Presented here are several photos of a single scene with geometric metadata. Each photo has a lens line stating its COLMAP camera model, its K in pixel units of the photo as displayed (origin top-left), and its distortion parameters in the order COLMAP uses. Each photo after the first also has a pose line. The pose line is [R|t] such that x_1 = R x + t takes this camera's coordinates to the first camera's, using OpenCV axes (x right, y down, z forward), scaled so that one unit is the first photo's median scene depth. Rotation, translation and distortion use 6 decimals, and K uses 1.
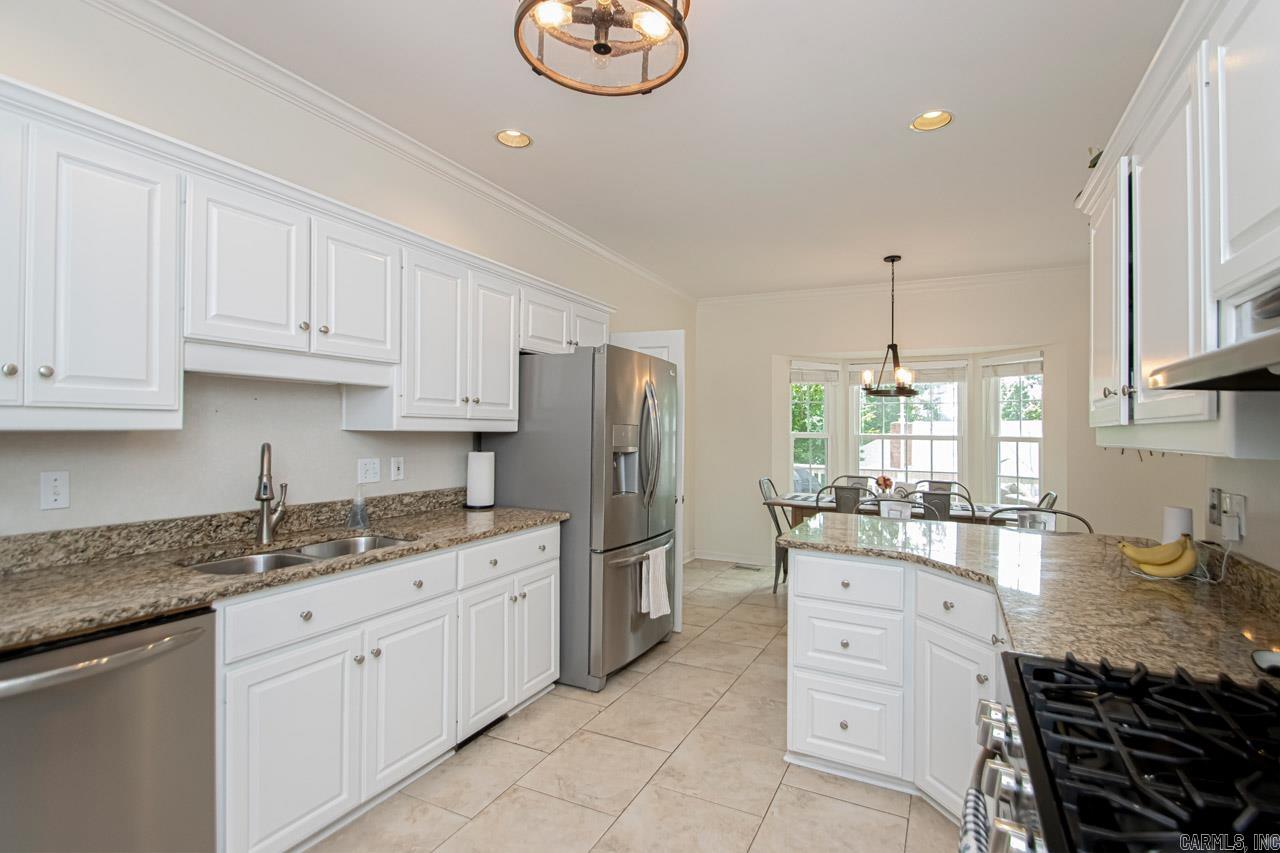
lens RADIAL K [[585.9, 0, 640.0], [0, 585.9, 426.5], [0, 0, 1]] dist [0.009548, -0.014168]
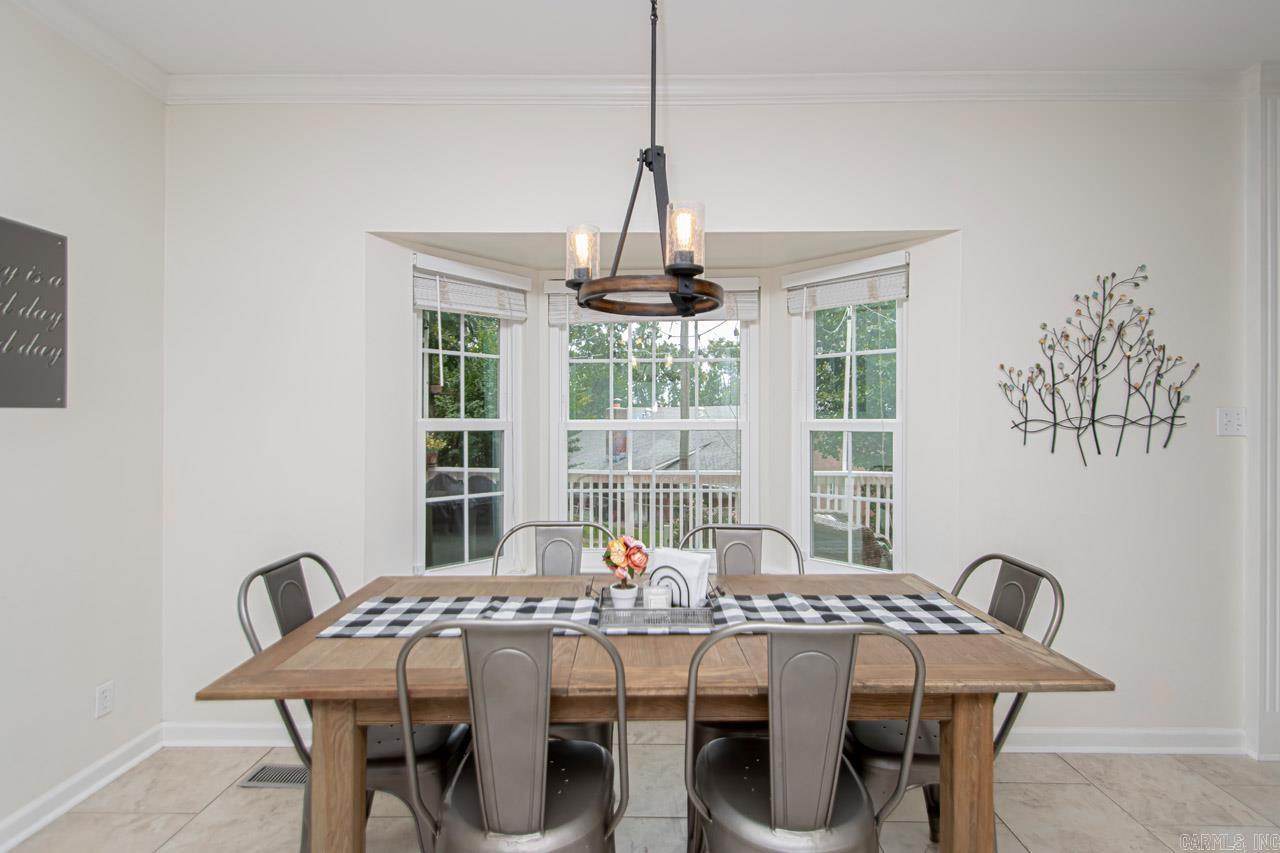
lens RADIAL K [[603.4, 0, 644.2], [0, 603.4, 417.6], [0, 0, 1]] dist [0.003836, -0.014850]
pose [[0.882540, -0.008365, 0.470162, 0.403964], [0.005676, 0.999958, 0.007136, 0.012905], [-0.470202, -0.003629, 0.882551, 1.069597]]
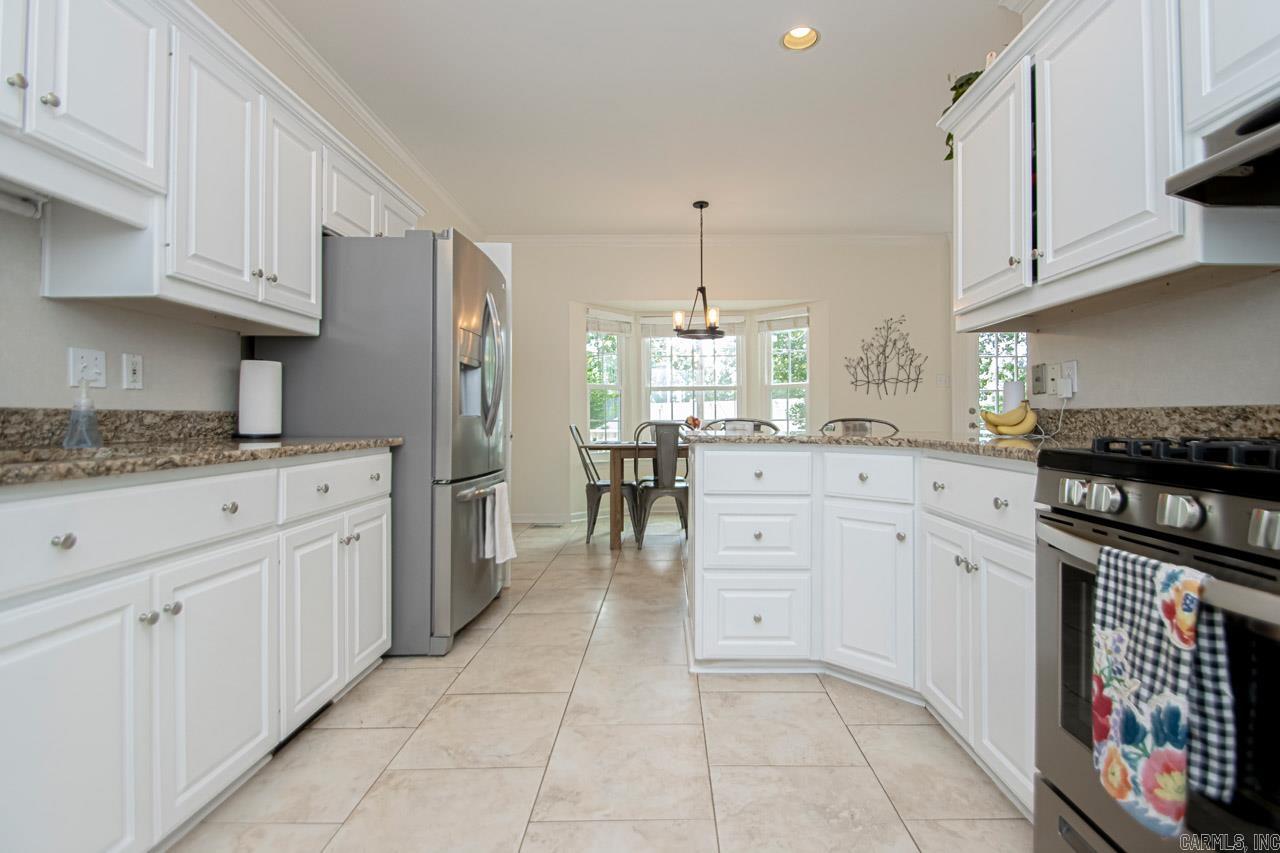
lens RADIAL K [[603.4, 0, 644.2], [0, 603.4, 417.6], [0, 0, 1]] dist [0.003836, -0.014850]
pose [[0.897351, -0.006903, 0.441264, -0.200802], [0.005048, 0.999973, 0.005377, 0.127291], [-0.441289, -0.002597, 0.897361, 0.136796]]
